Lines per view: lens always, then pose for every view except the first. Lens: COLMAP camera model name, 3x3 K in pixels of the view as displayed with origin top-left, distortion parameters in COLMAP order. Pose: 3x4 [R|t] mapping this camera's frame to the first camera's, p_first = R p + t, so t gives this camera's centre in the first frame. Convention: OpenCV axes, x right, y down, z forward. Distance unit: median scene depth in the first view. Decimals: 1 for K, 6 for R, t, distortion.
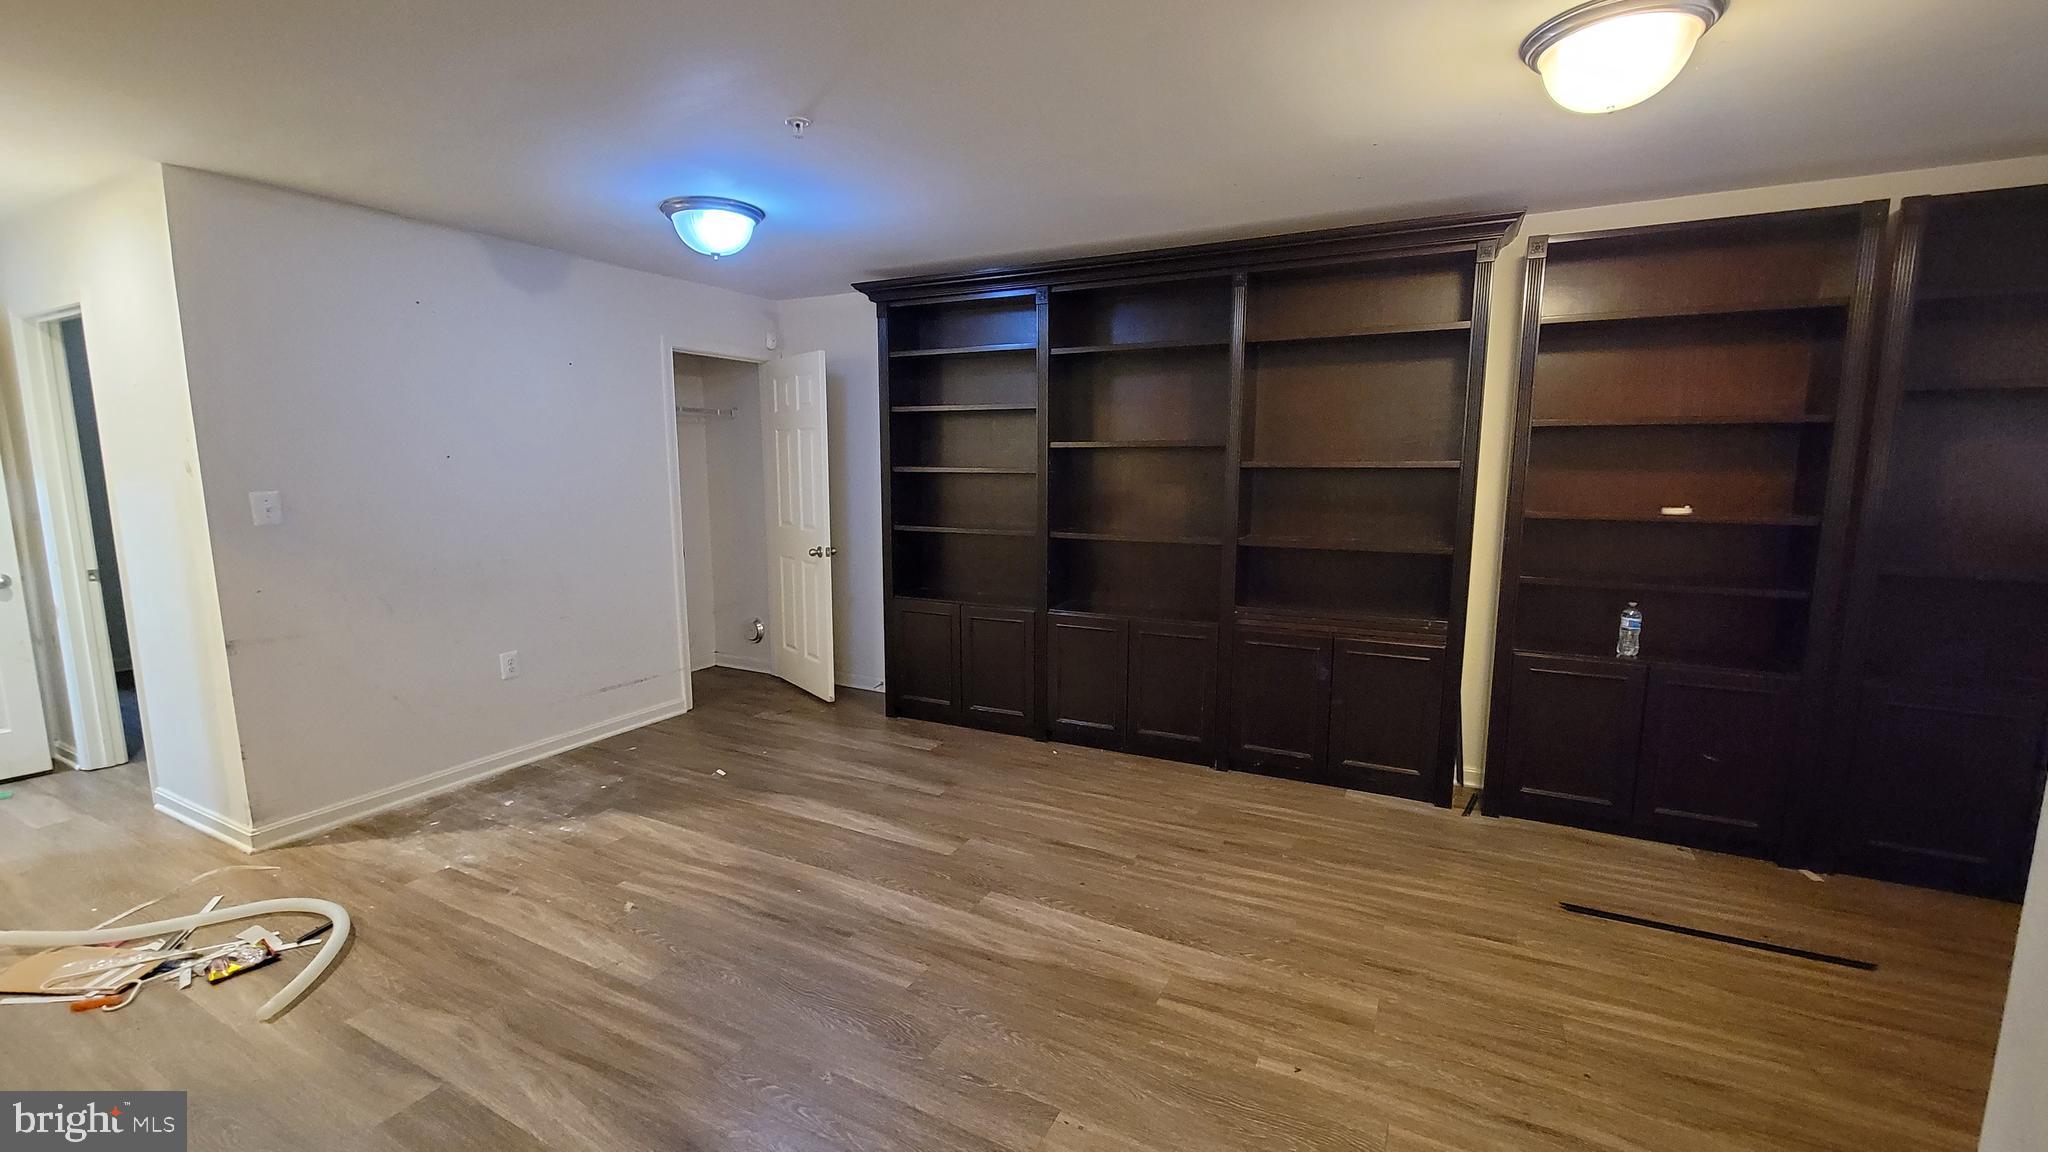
lens RADIAL K [[838.2, 0, 1024.0], [0, 838.2, 576.0], [0, 0, 1]] dist [-0.003030, -0.000042]
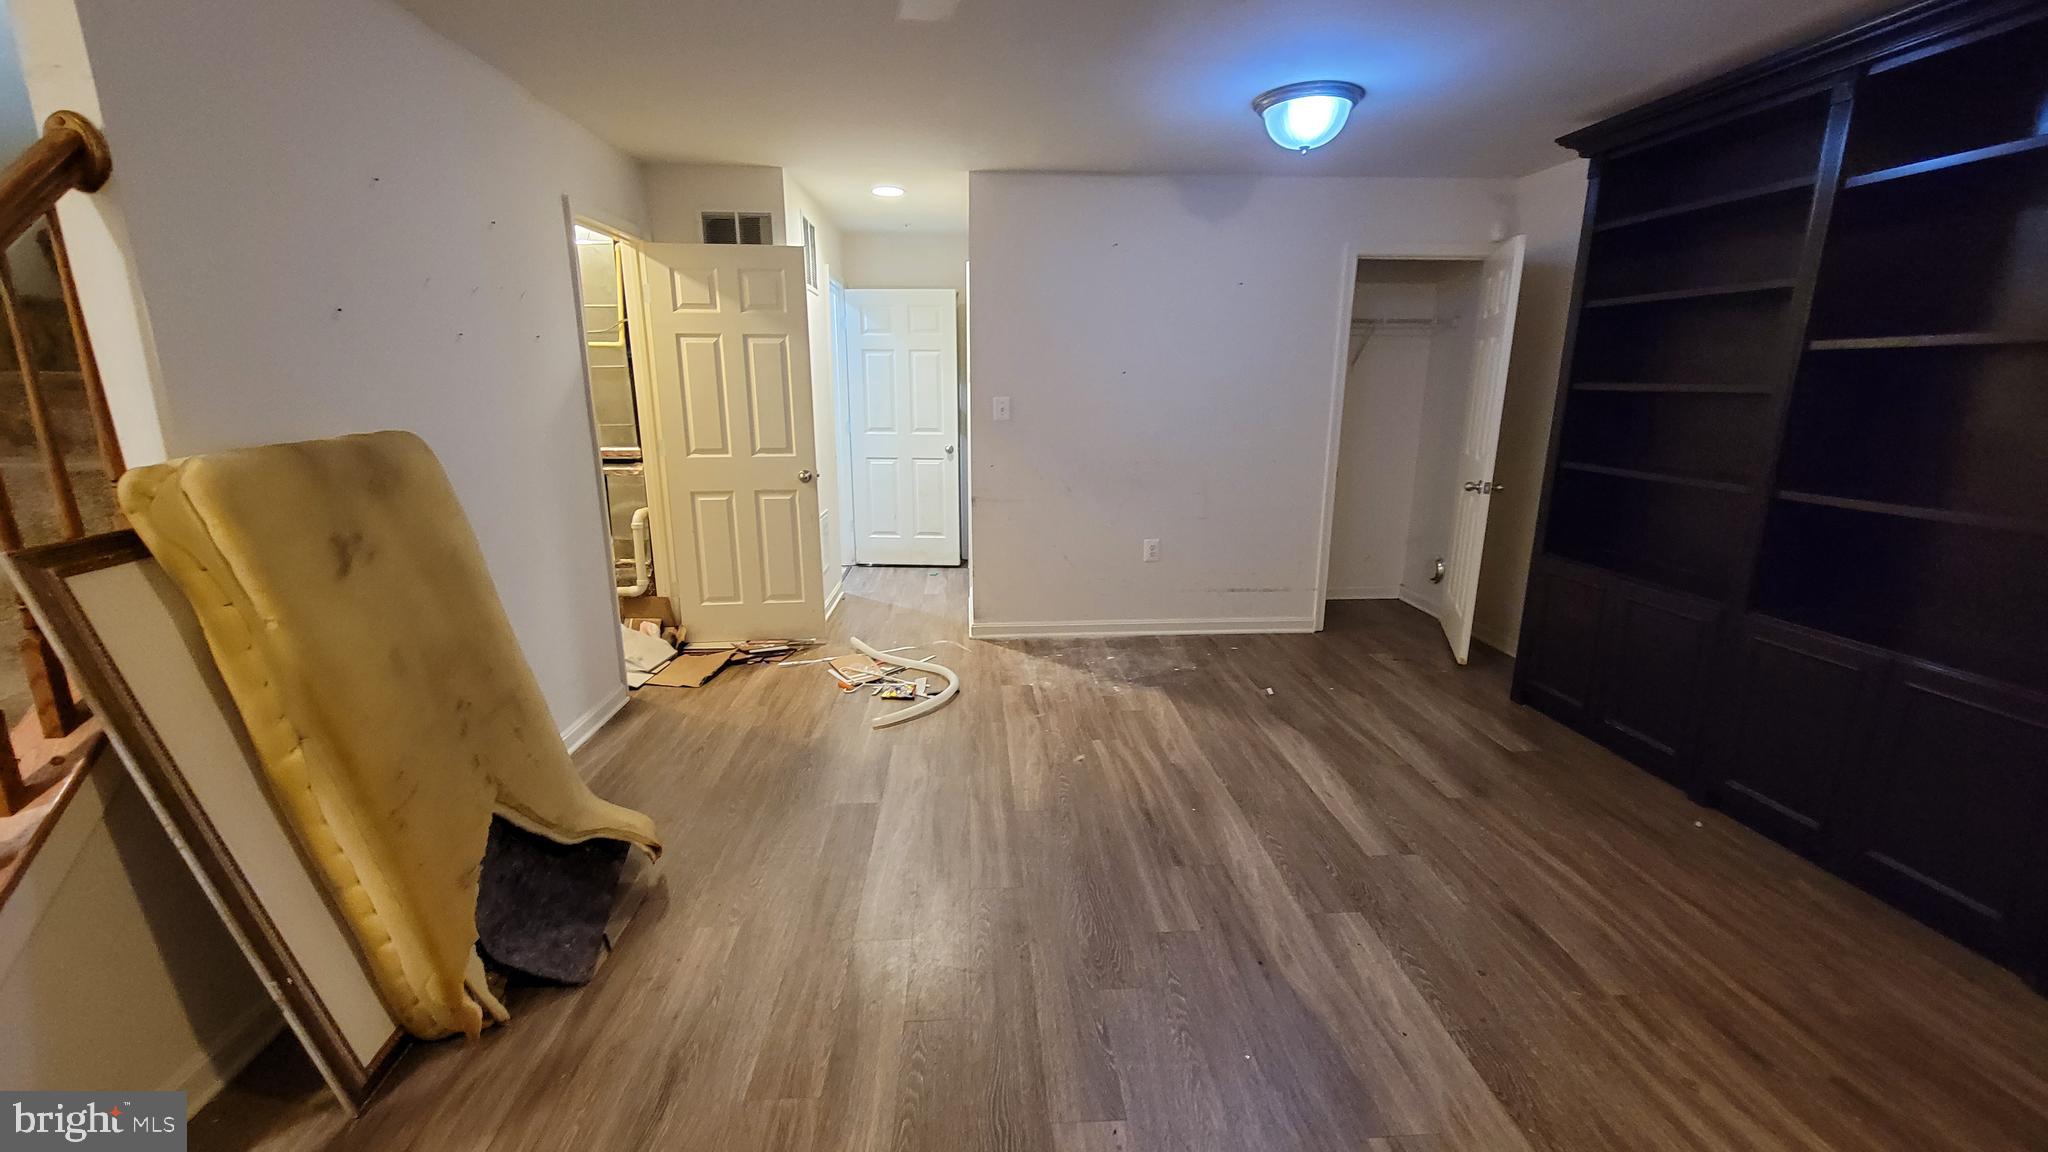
lens RADIAL K [[839.5, 0, 1023.1], [0, 839.5, 583.5], [0, 0, 1]] dist [0.001750, 0.000208]
pose [[0.518822, 0.201714, -0.830744, 0.352928], [-0.120122, 0.979324, 0.162772, -0.024115], [0.846401, 0.015341, 0.532325, 0.252399]]
